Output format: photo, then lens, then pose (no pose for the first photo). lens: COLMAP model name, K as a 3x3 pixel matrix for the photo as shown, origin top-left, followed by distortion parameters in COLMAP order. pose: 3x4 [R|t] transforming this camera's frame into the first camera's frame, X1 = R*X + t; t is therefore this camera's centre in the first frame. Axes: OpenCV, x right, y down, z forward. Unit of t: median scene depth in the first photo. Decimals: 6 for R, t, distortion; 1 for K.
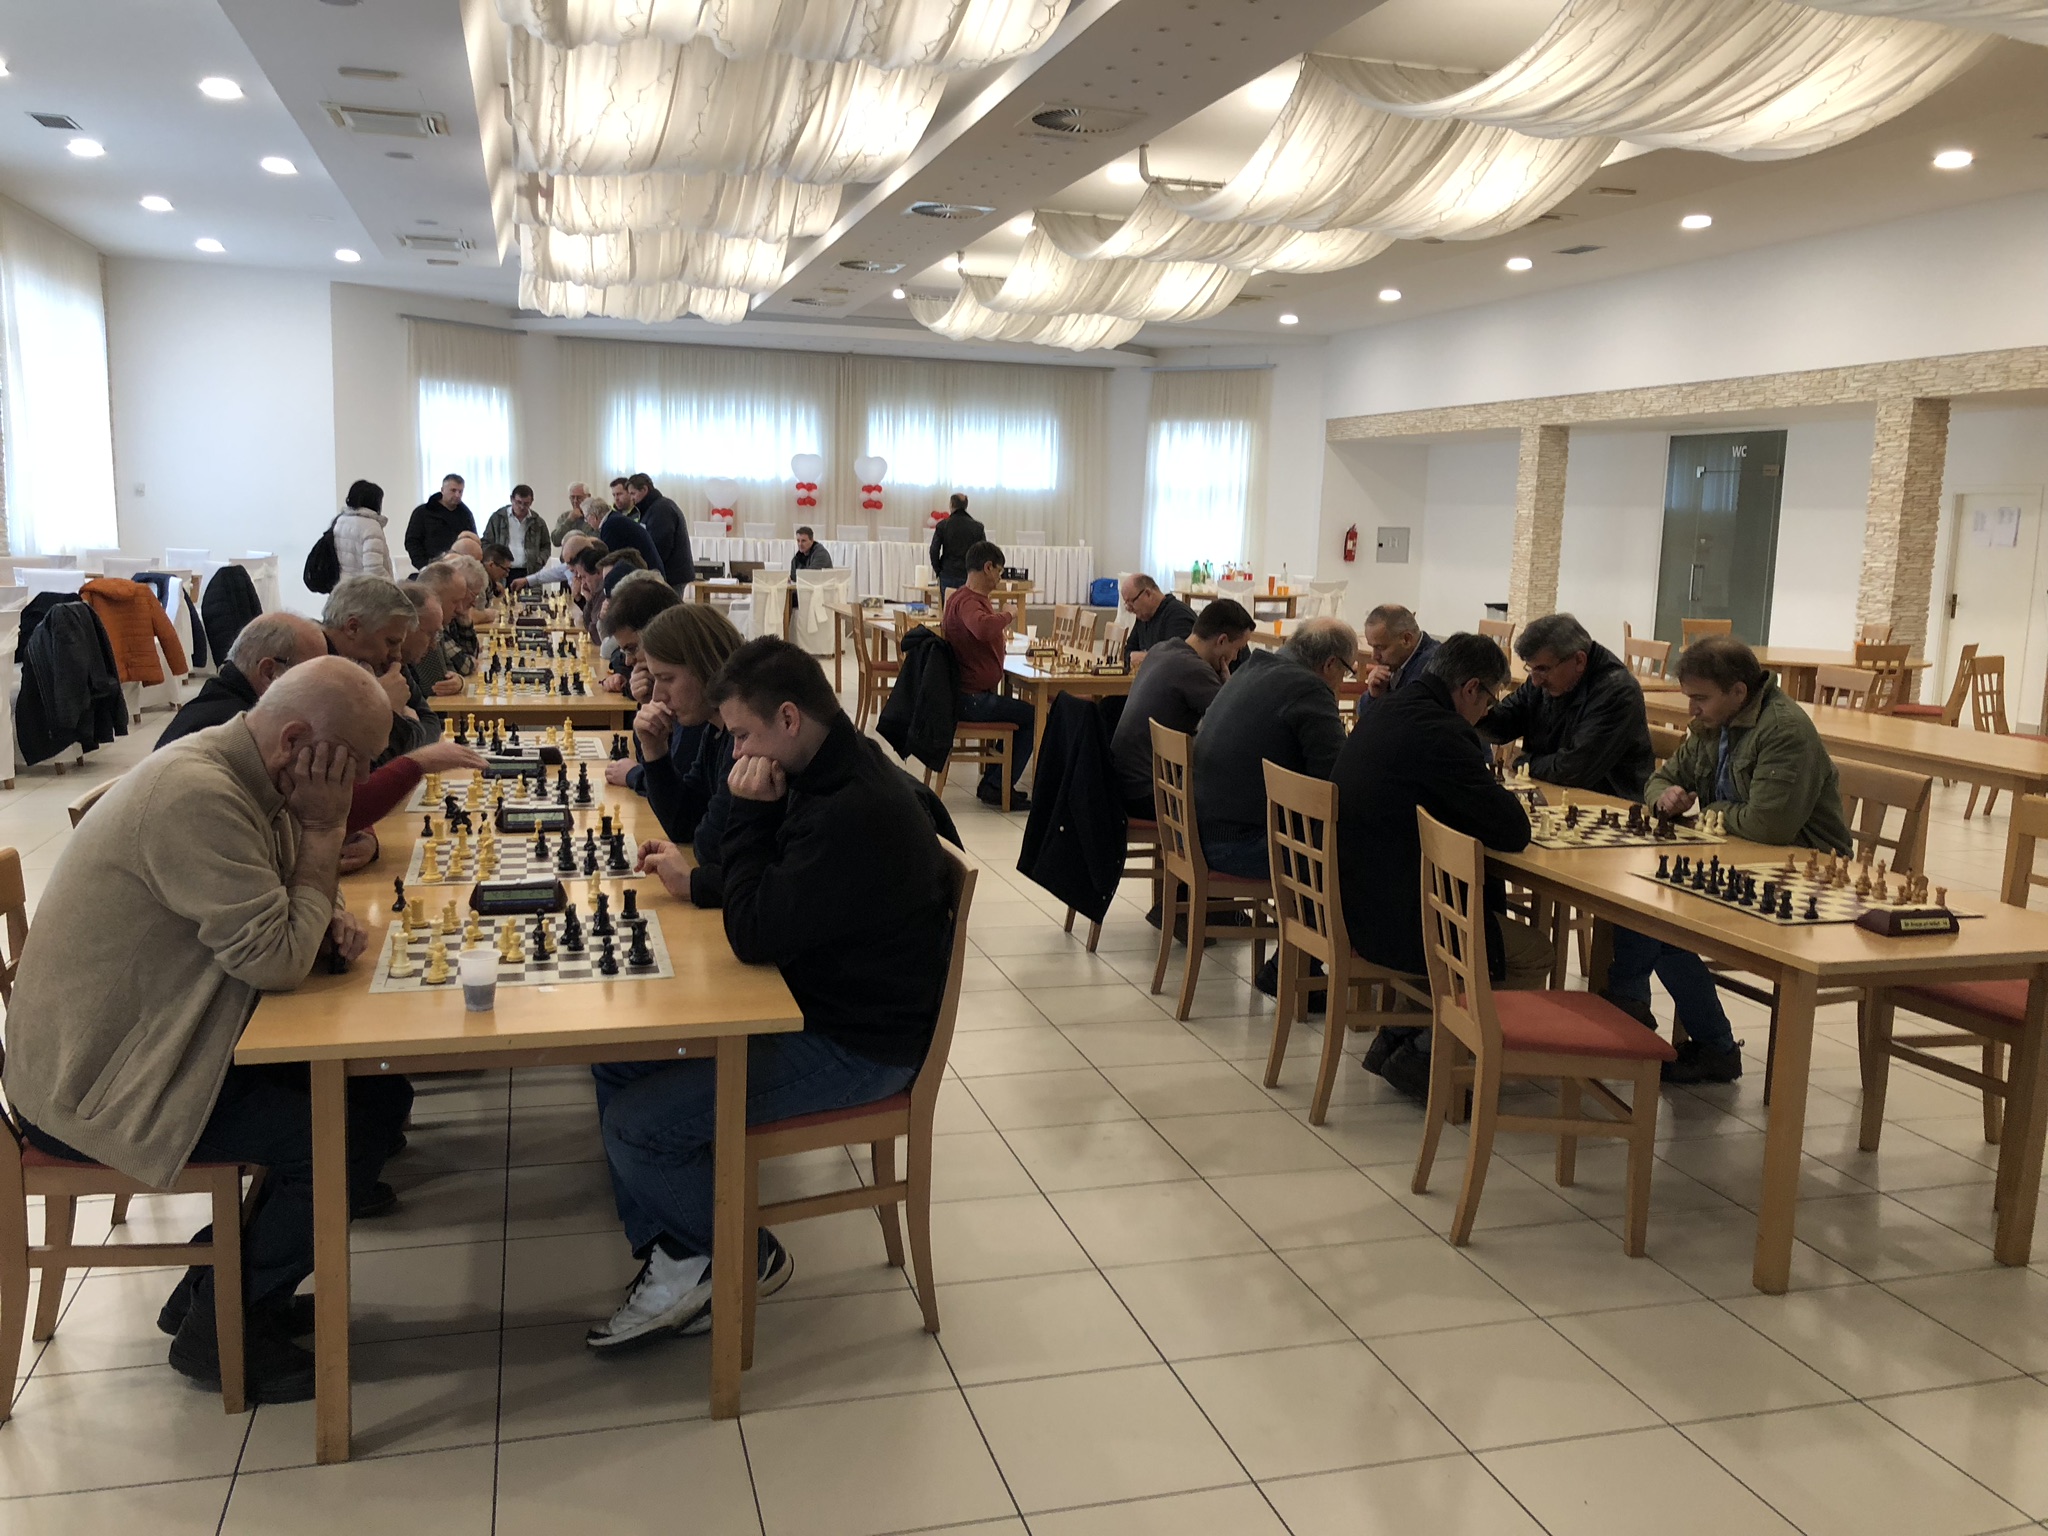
lens RADIAL K [[1648.7, 0, 1021.3], [0, 1648.7, 764.0], [0, 0, 1]] dist [-0.004757, 0.001158]
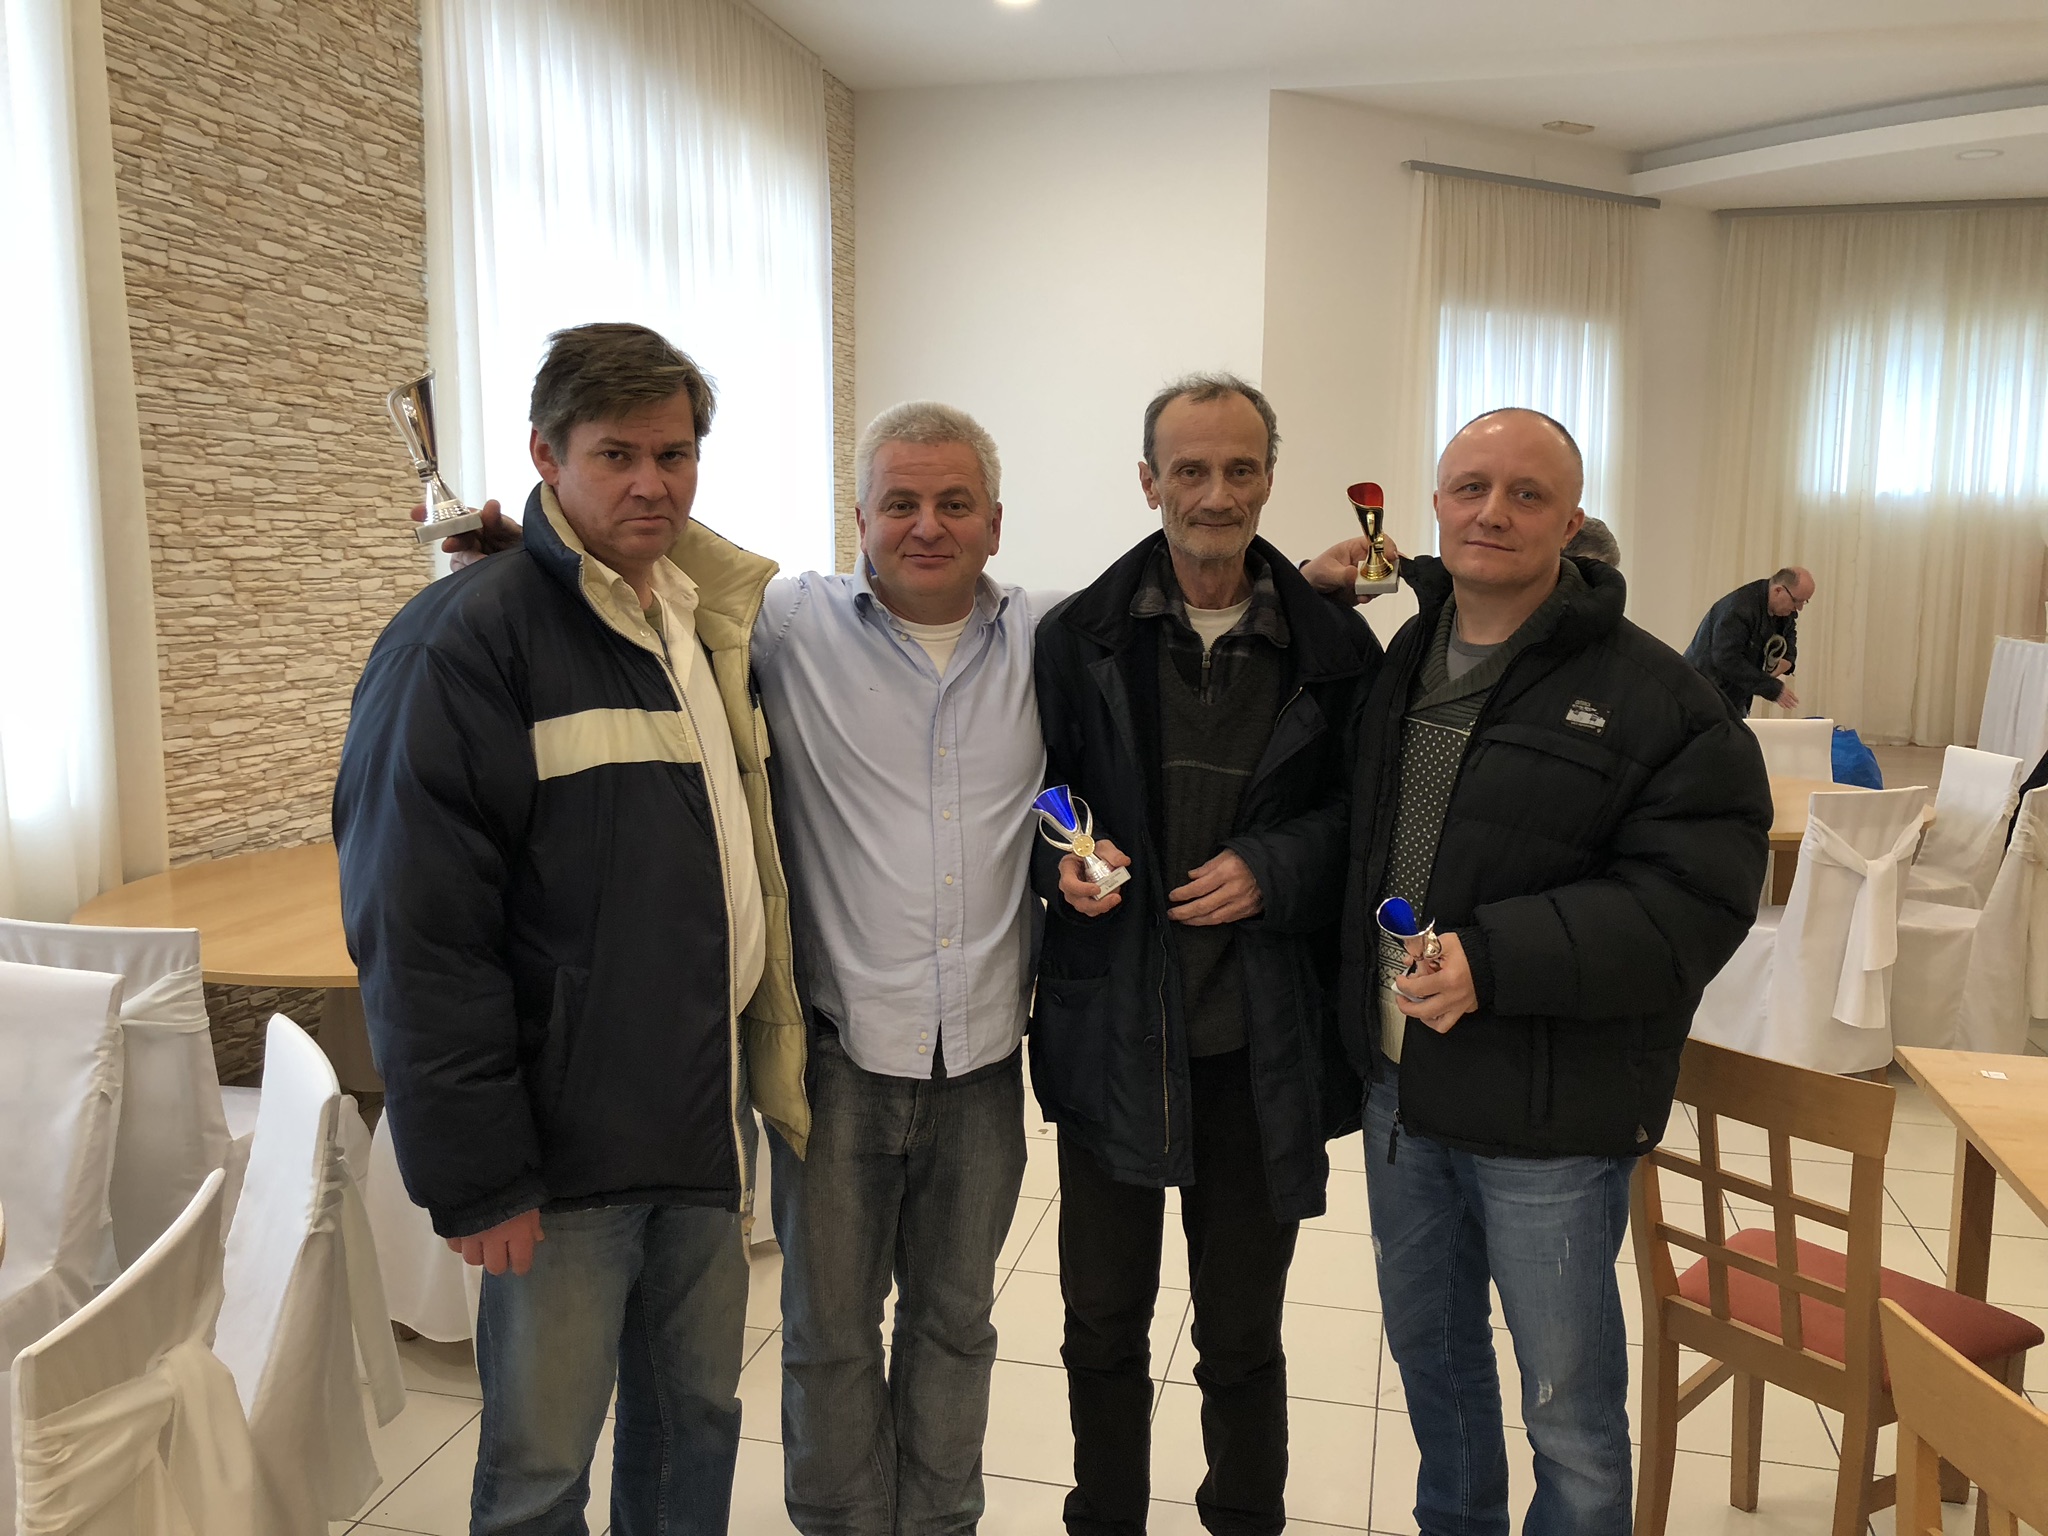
lens RADIAL K [[1648.7, 0, 1023.9], [0, 1648.7, 770.4], [0, 0, 1]] dist [-0.004757, 0.001158]
pose [[0.866334, 0.037682, -0.498042, -0.221429], [-0.051417, 0.998581, -0.013886, -0.088010], [0.496812, 0.037638, 0.867041, 0.523774]]
